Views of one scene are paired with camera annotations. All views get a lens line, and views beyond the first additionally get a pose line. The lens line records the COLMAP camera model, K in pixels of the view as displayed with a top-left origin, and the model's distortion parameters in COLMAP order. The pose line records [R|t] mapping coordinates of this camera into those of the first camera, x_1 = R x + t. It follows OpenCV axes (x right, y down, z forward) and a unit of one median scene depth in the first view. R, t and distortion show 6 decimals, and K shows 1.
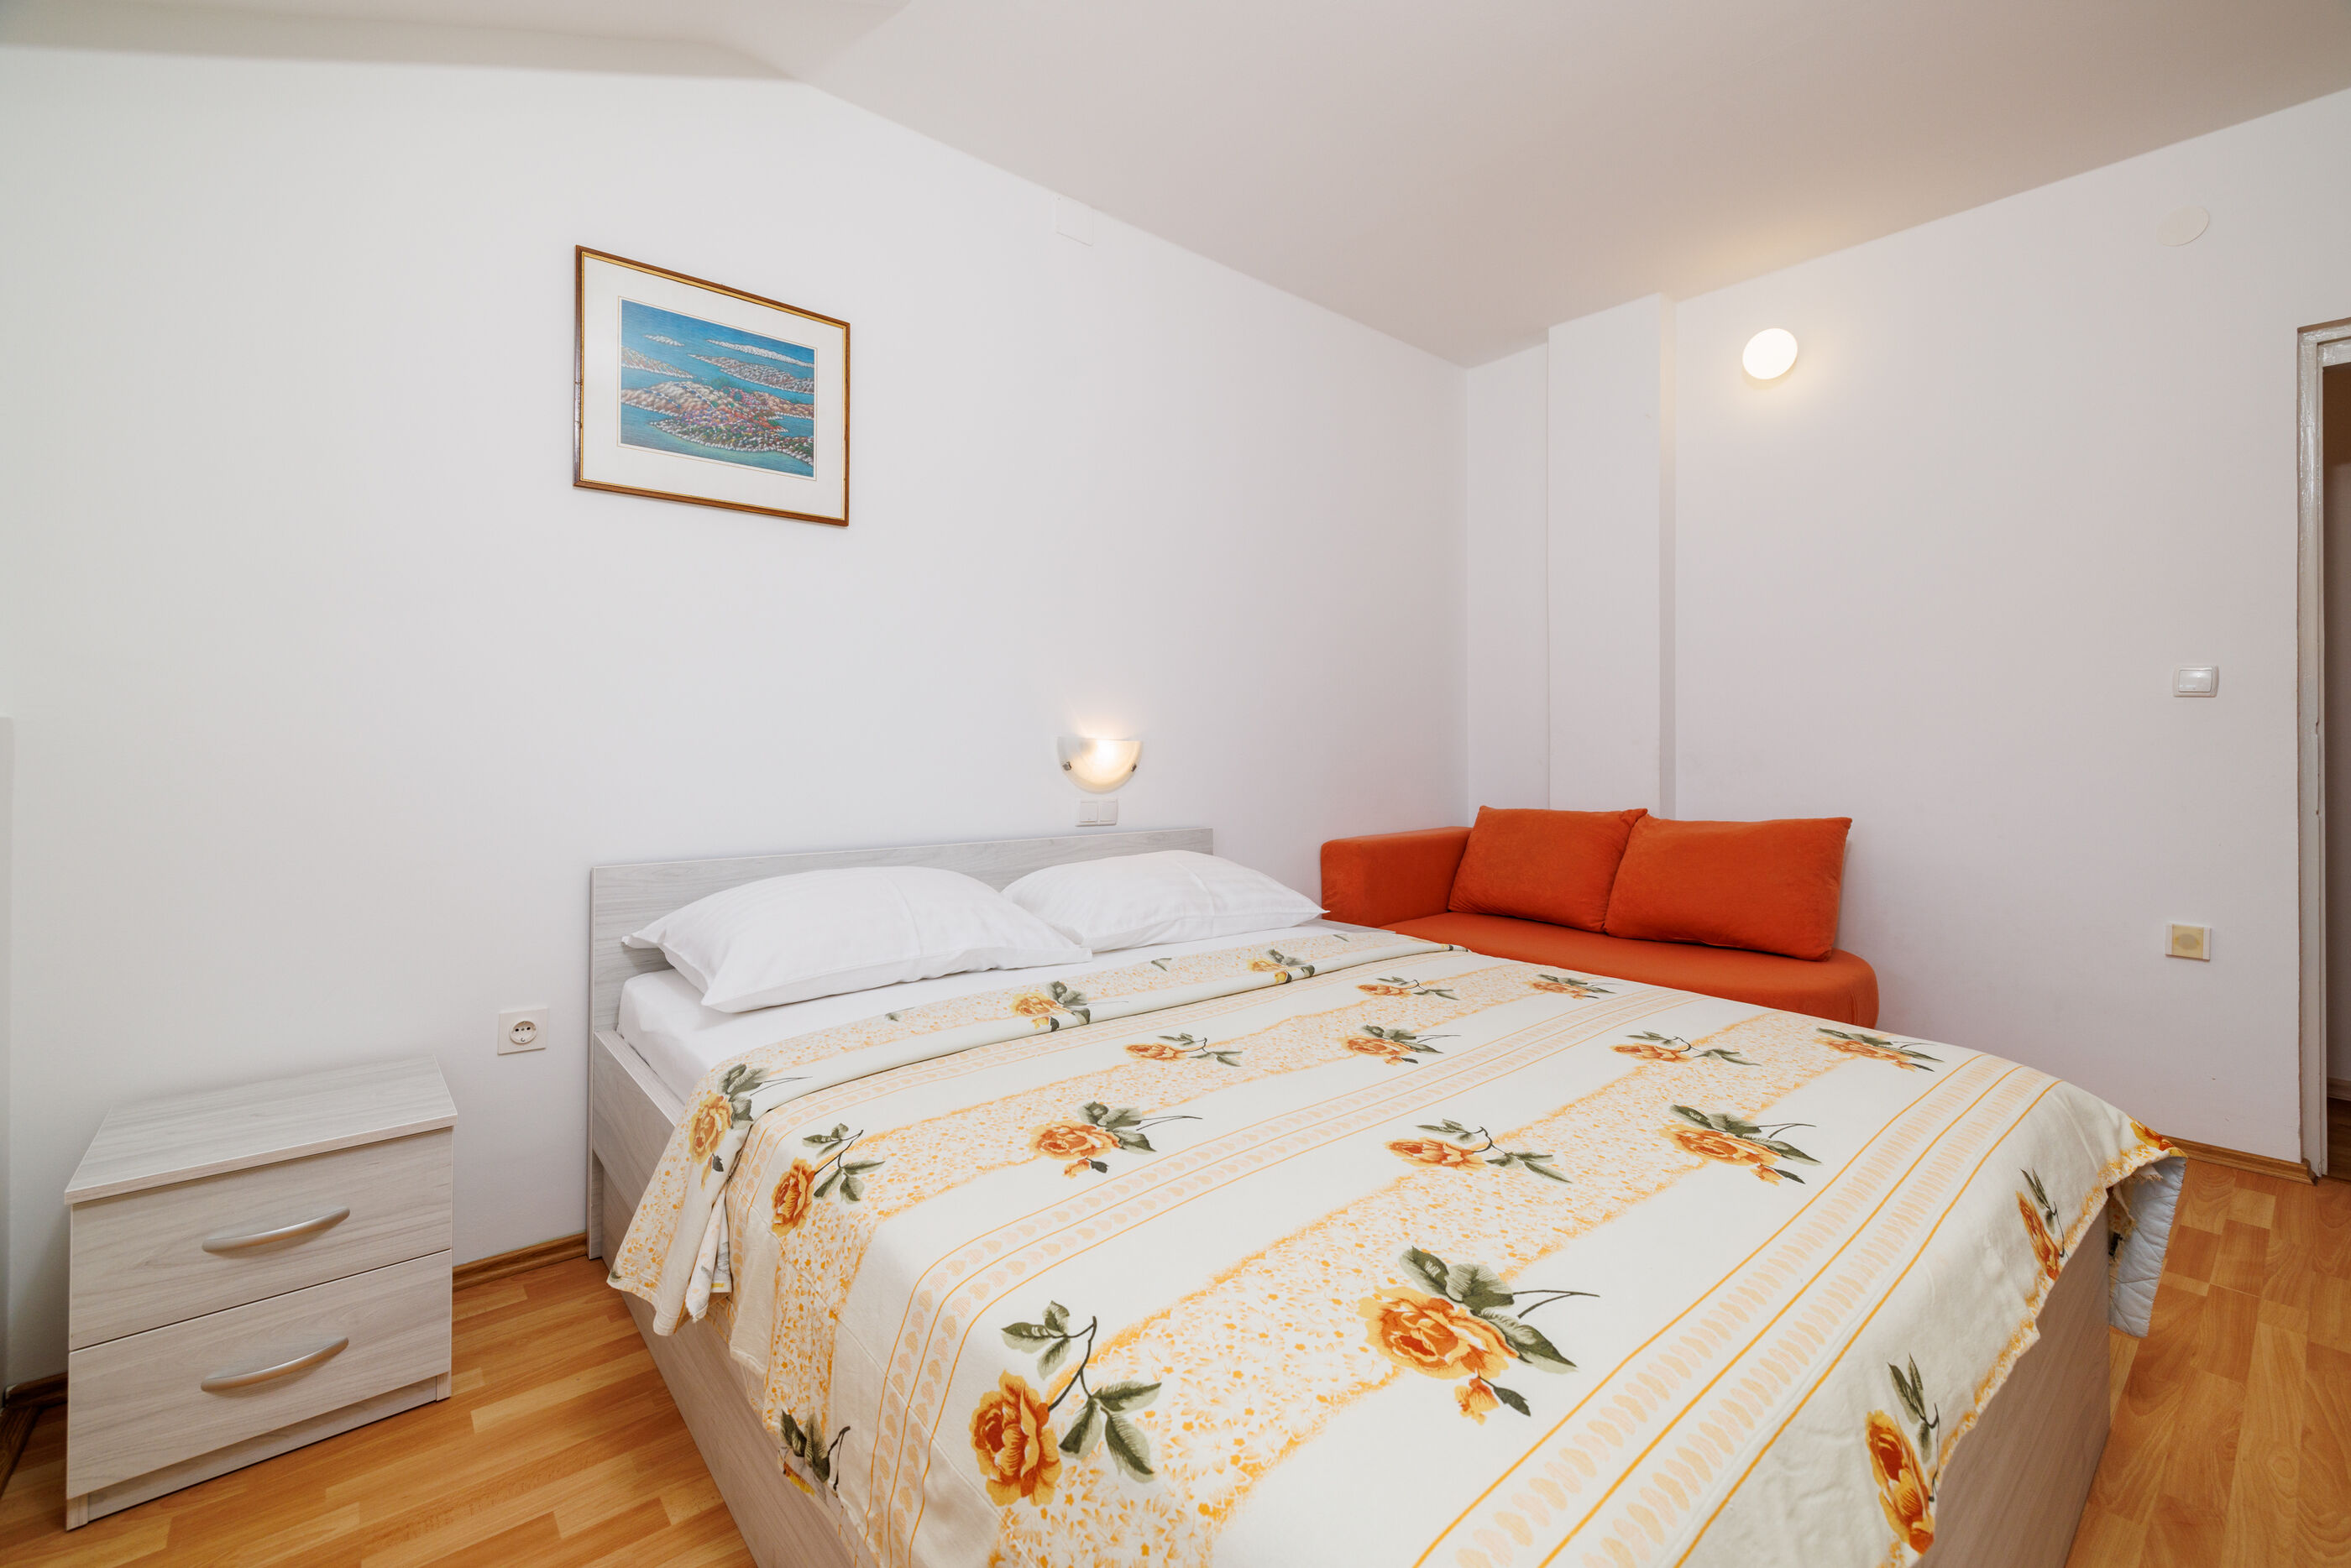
lens RADIAL K [[987.5, 0, 1183.8], [0, 987.5, 750.6], [0, 0, 1]] dist [-0.000319, 0.000074]
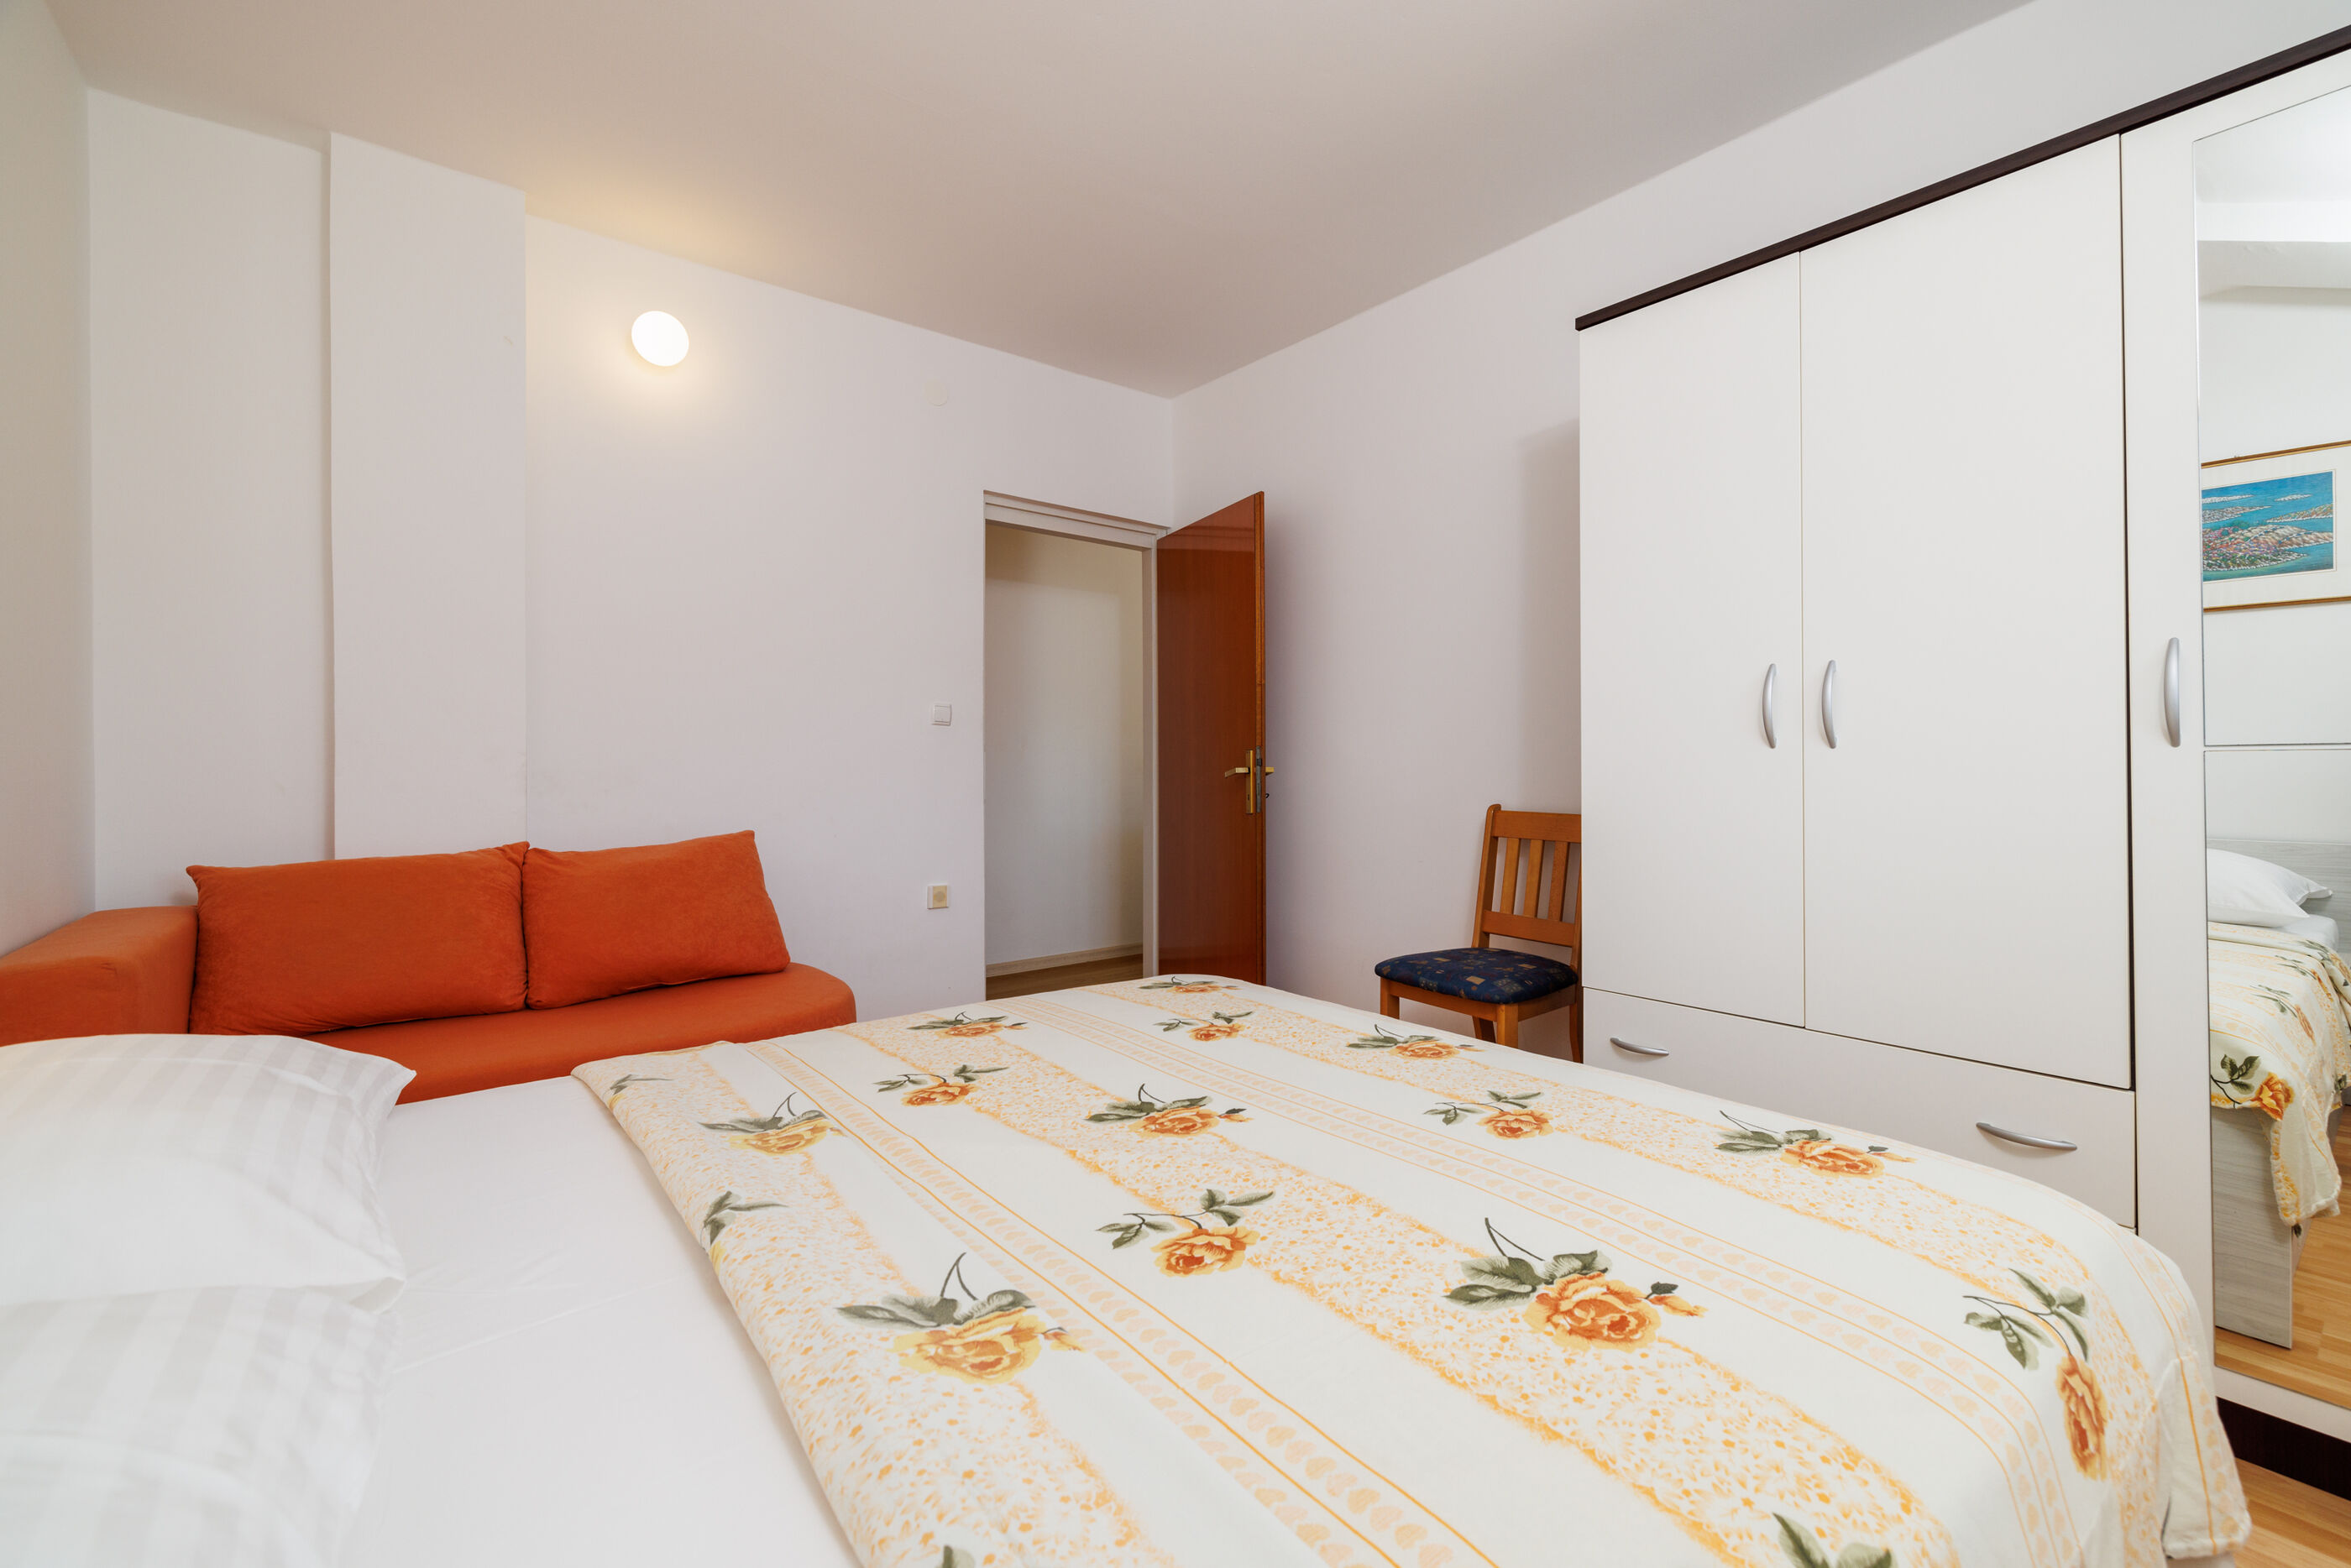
lens RADIAL K [[987.5, 0, 1183.8], [0, 987.5, 750.6], [0, 0, 1]] dist [-0.000319, 0.000074]
pose [[0.050712, 0.004929, 0.998701, -0.724557], [0.008475, 0.999950, -0.005366, -0.011238], [-0.998677, 0.008736, 0.050668, 1.073973]]
